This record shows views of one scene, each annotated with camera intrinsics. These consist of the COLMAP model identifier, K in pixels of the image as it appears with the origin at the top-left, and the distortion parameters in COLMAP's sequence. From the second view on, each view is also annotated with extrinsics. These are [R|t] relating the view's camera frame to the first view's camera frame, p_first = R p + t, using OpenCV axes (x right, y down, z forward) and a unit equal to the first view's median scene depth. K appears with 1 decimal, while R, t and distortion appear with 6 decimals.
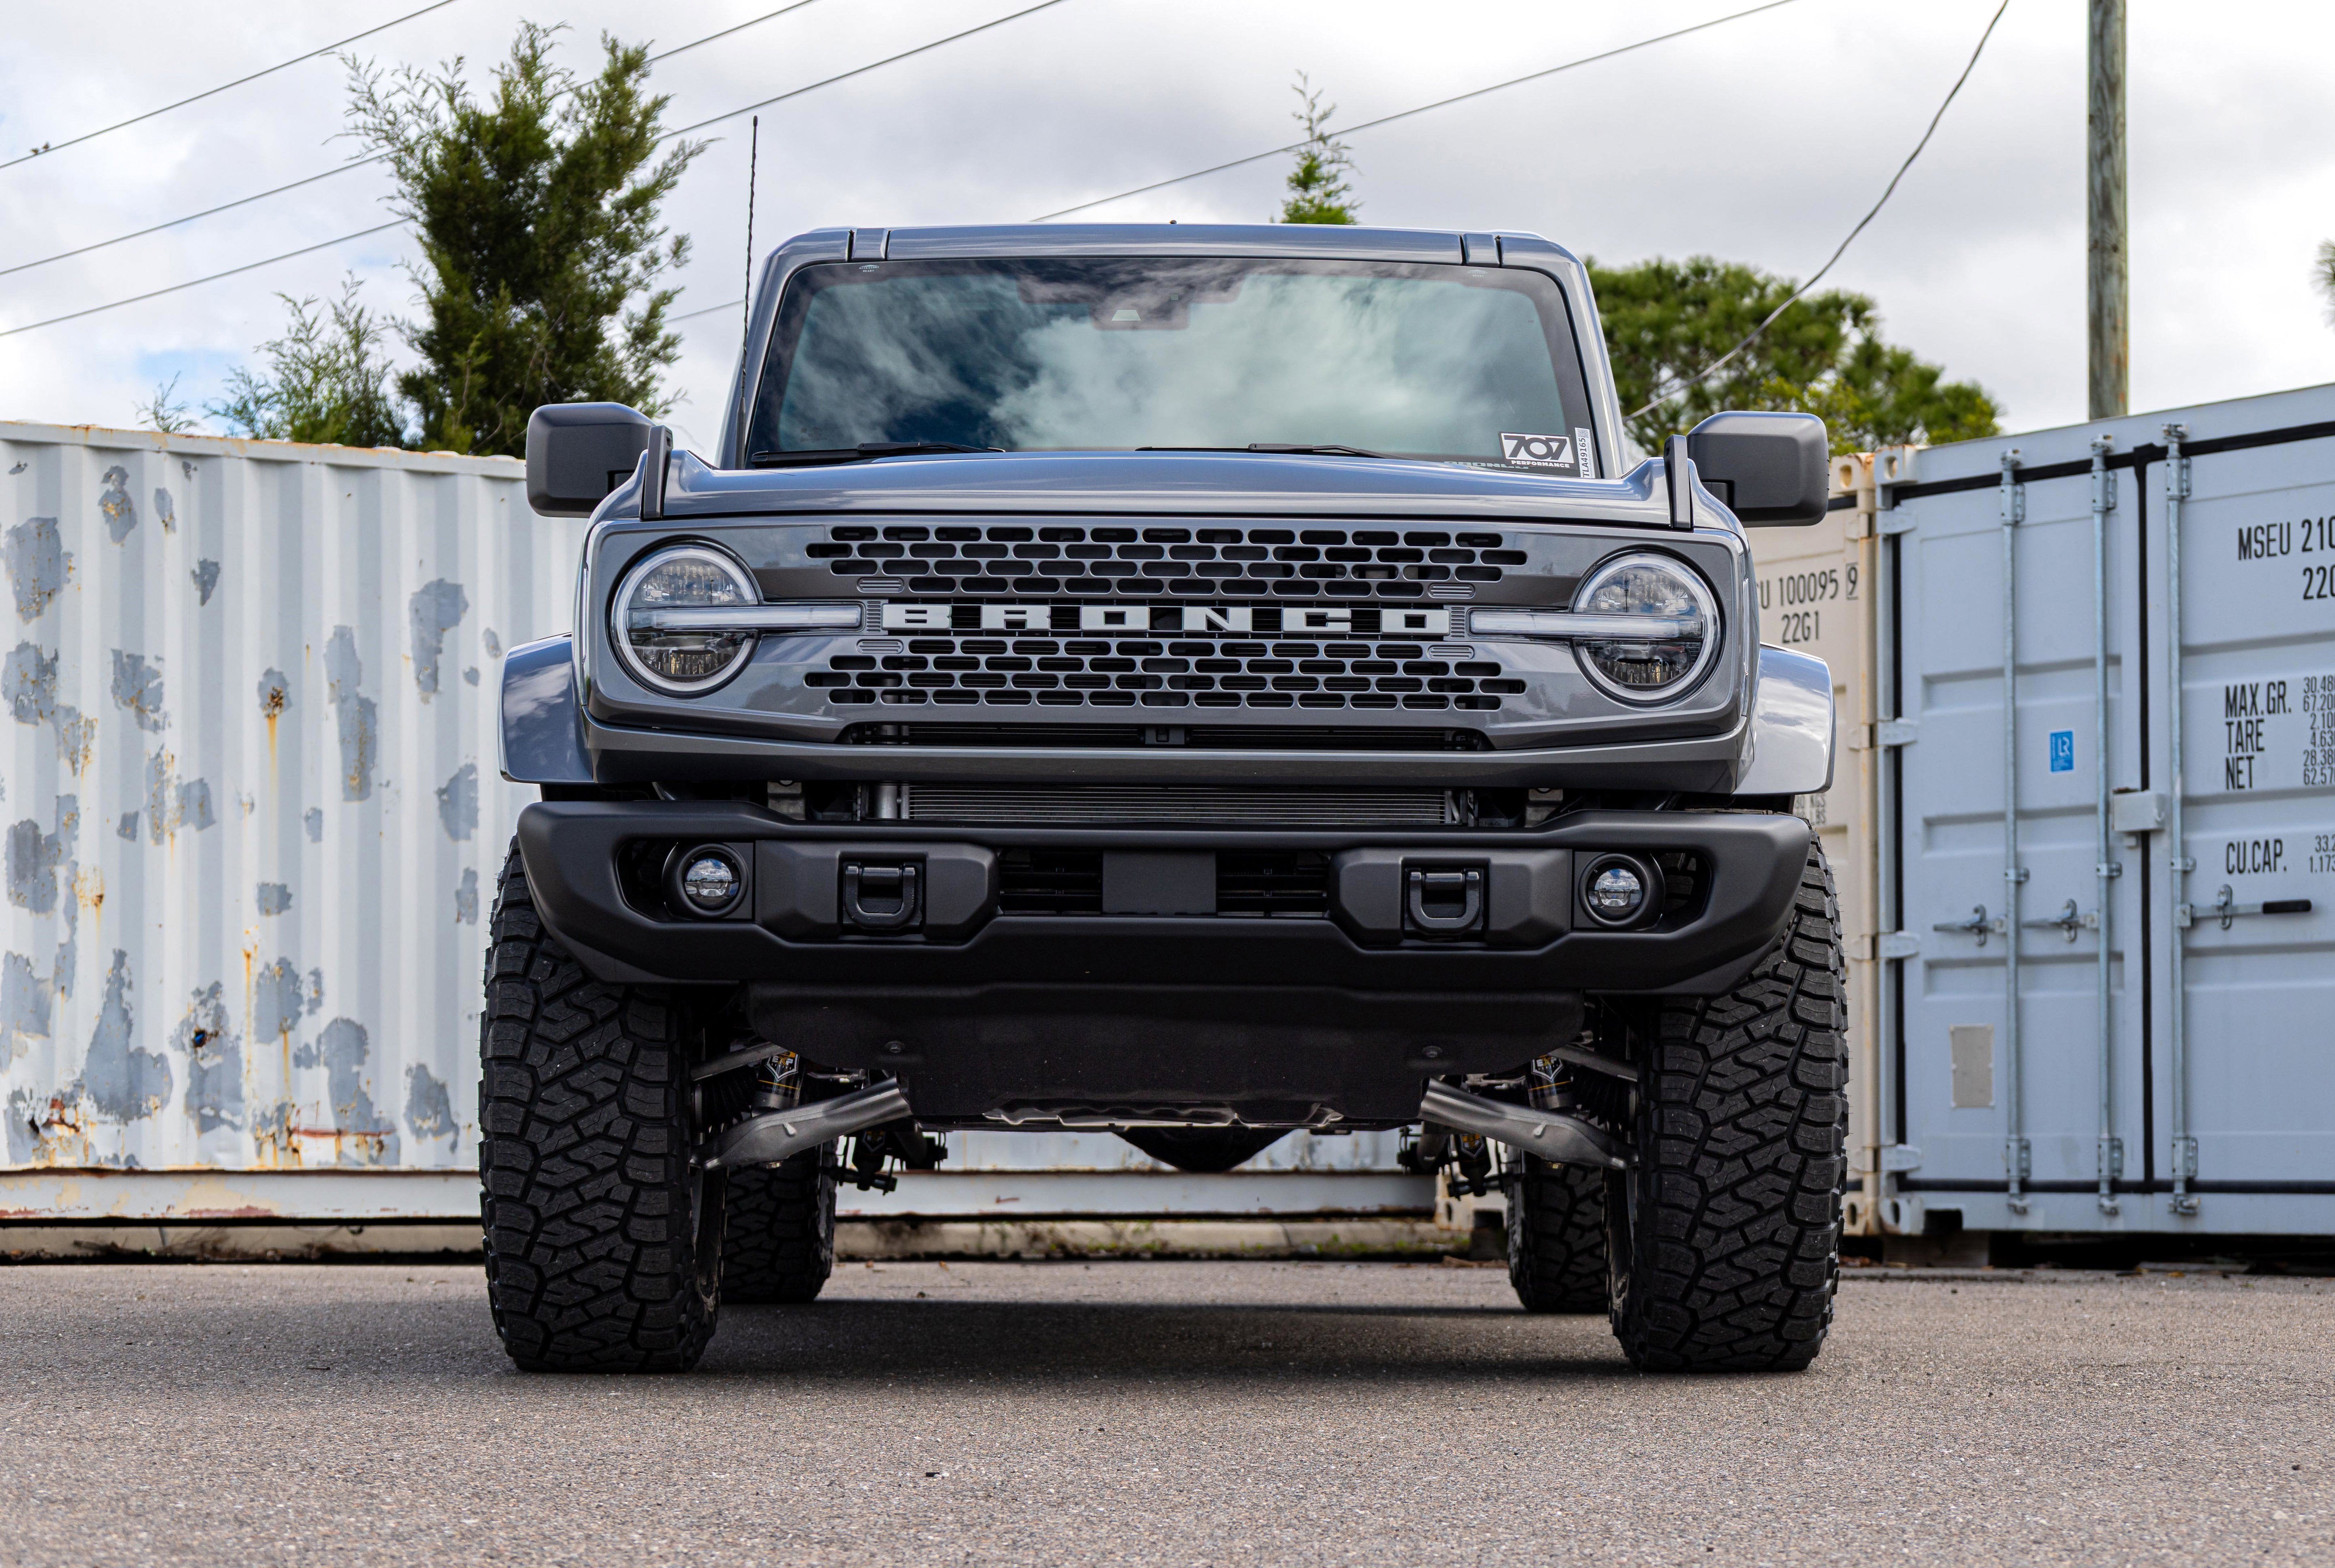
lens RADIAL K [[5246.6, 0, 1207.2], [0, 5246.6, 785.3], [0, 0, 1]] dist [-0.038922, 0.199741]
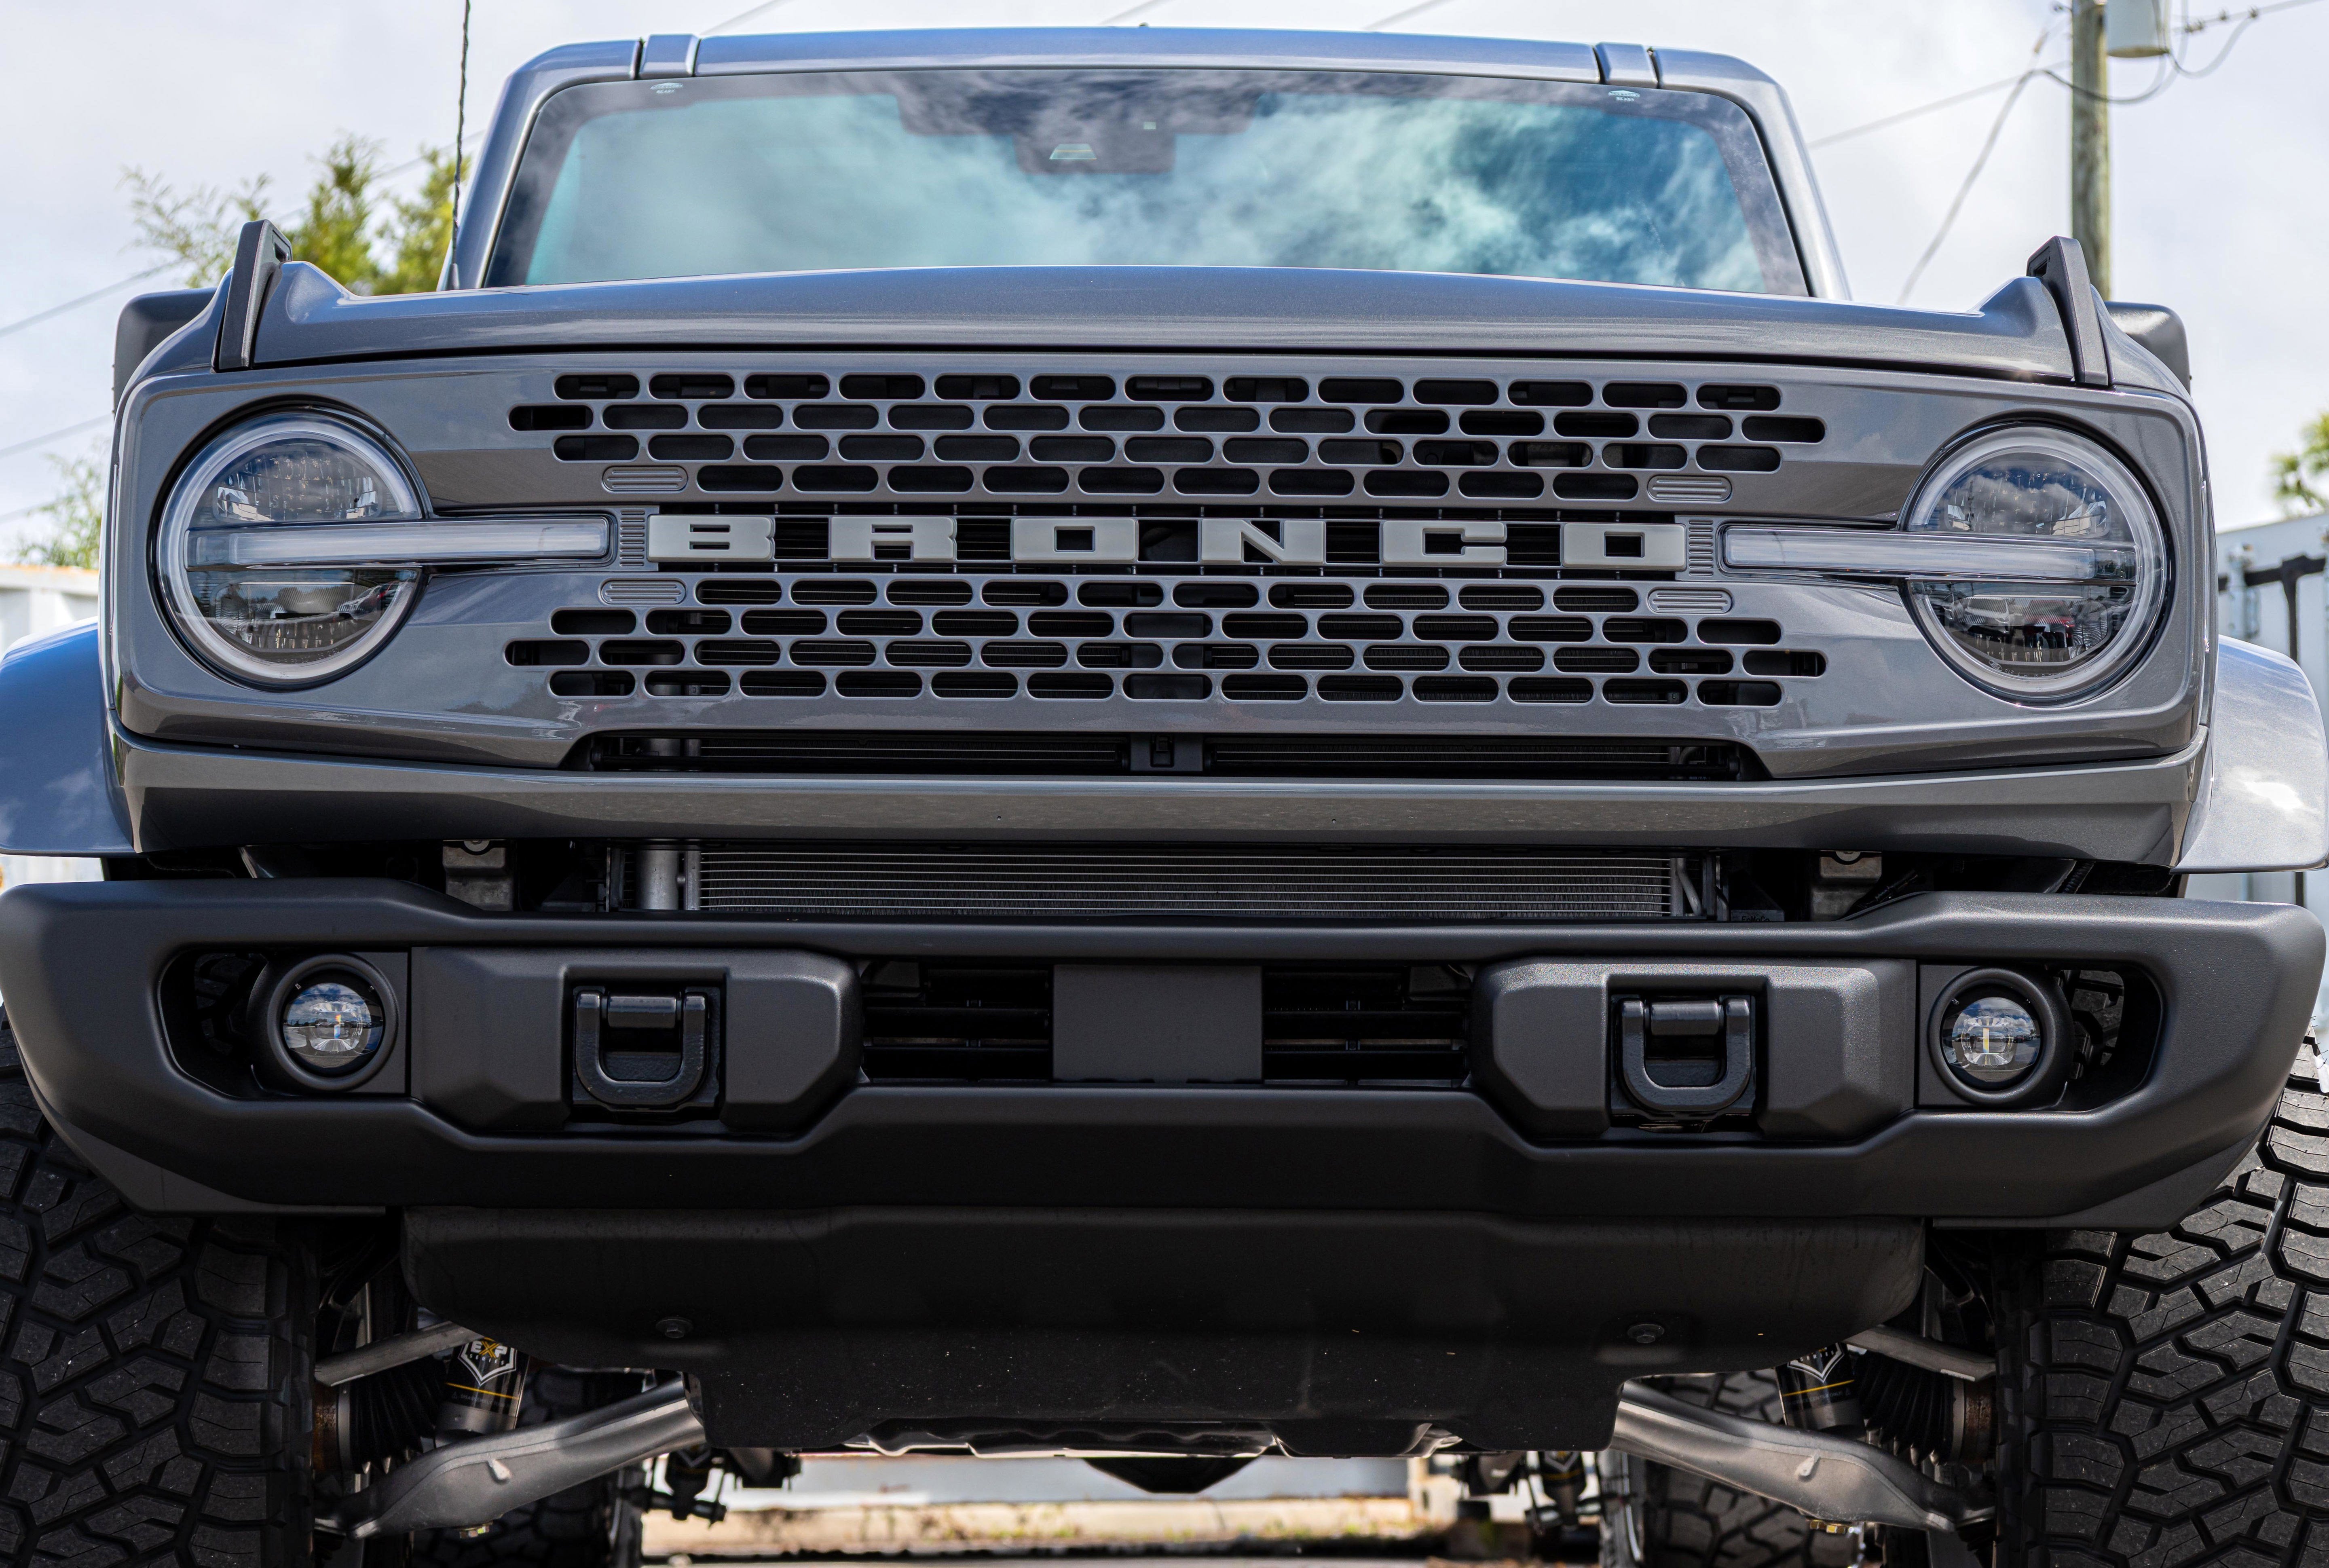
lens RADIAL K [[5233.8, 0, 1204.1], [0, 5233.8, 785.3], [0, 0, 1]] dist [-0.038922, 0.199741]
pose [[0.999798, -0.001406, 0.020066, -0.015071], [0.002349, 0.998889, -0.047068, 0.019267], [-0.019978, 0.047106, 0.998690, 0.456727]]
